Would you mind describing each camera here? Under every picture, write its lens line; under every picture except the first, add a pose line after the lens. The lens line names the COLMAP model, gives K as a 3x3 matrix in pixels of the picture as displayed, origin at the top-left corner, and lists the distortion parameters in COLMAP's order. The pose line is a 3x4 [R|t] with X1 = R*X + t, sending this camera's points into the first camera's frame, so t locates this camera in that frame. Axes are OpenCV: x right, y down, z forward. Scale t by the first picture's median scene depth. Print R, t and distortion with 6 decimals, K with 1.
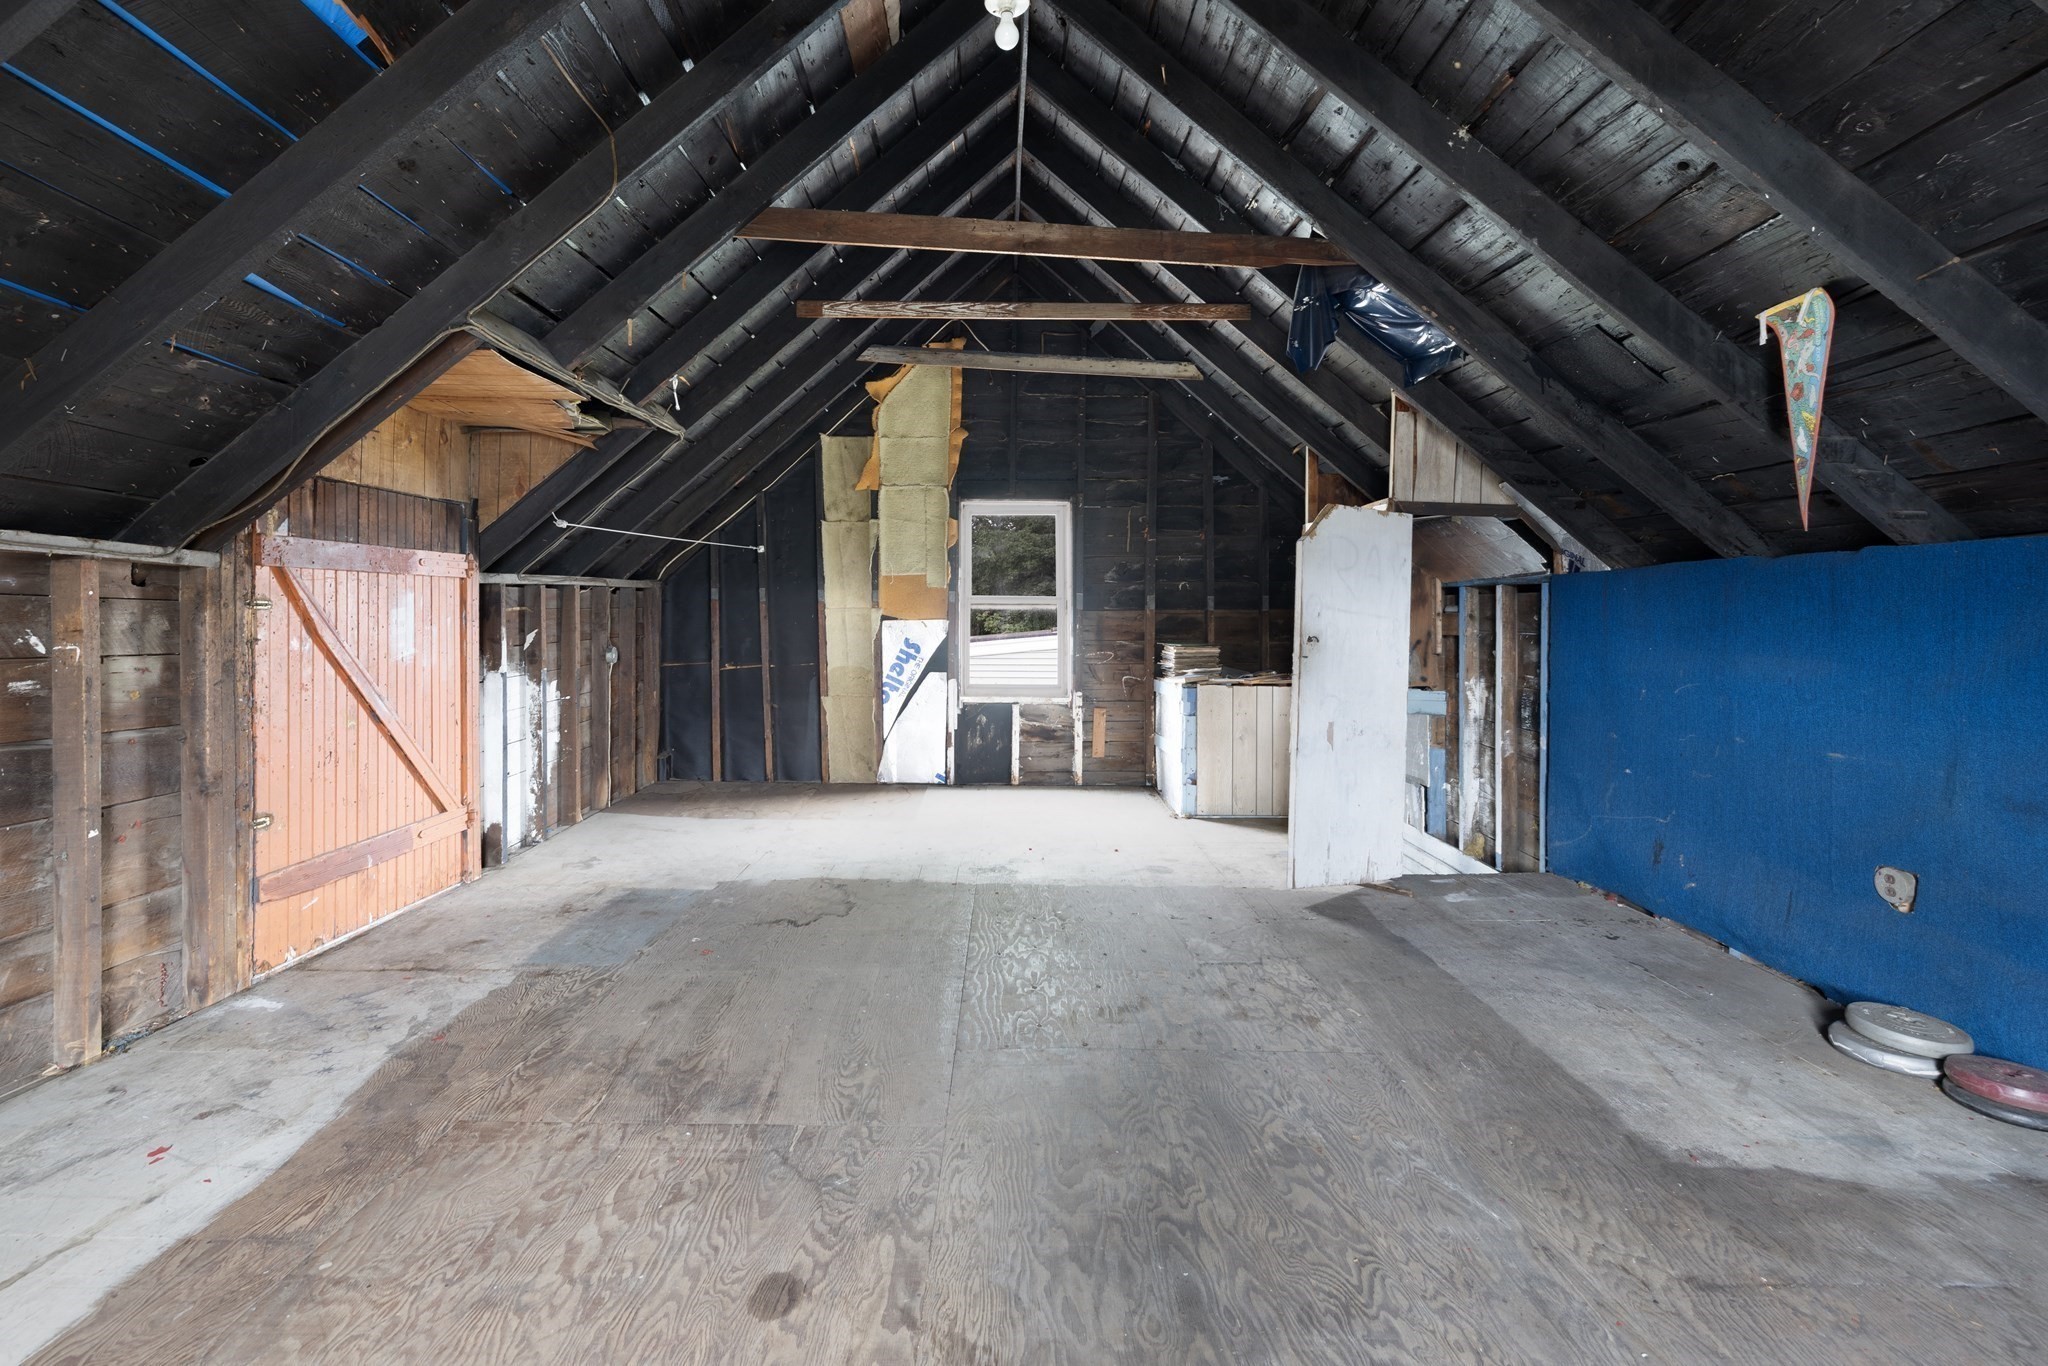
lens RADIAL K [[867.7, 0, 1000.4], [0, 867.7, 617.1], [0, 0, 1]] dist [0.000347, 0.000316]
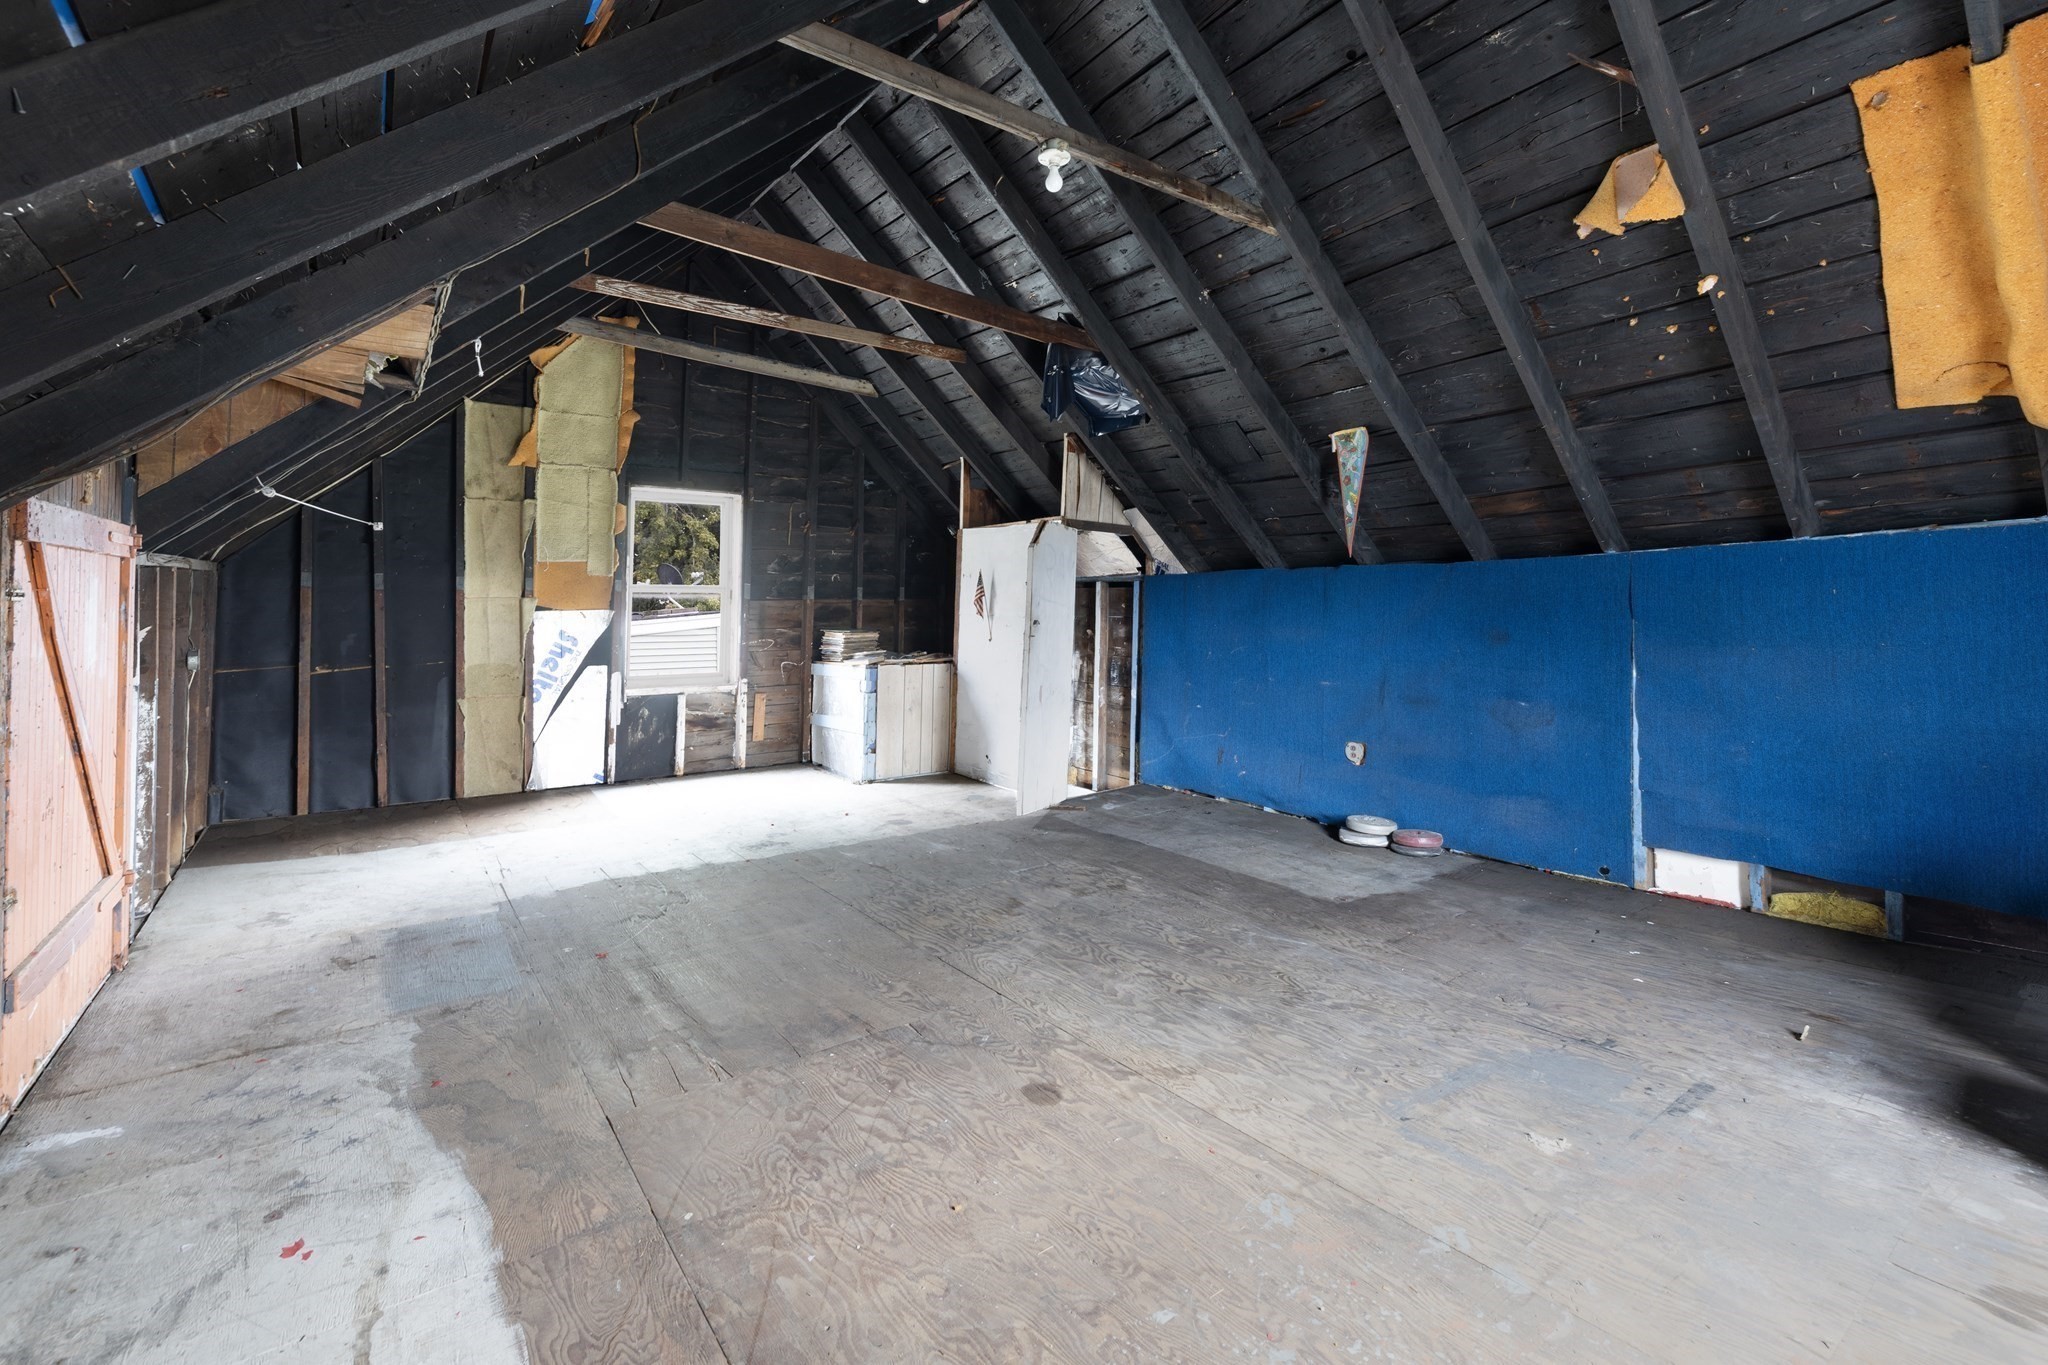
lens RADIAL K [[882.6, 0, 988.9], [0, 882.6, 613.1], [0, 0, 1]] dist [0.000098, 0.000422]
pose [[0.813063, -0.009124, 0.582104, -0.492111], [0.004129, 0.999942, 0.009906, -0.002310], [-0.582161, -0.005650, 0.813054, -0.042777]]
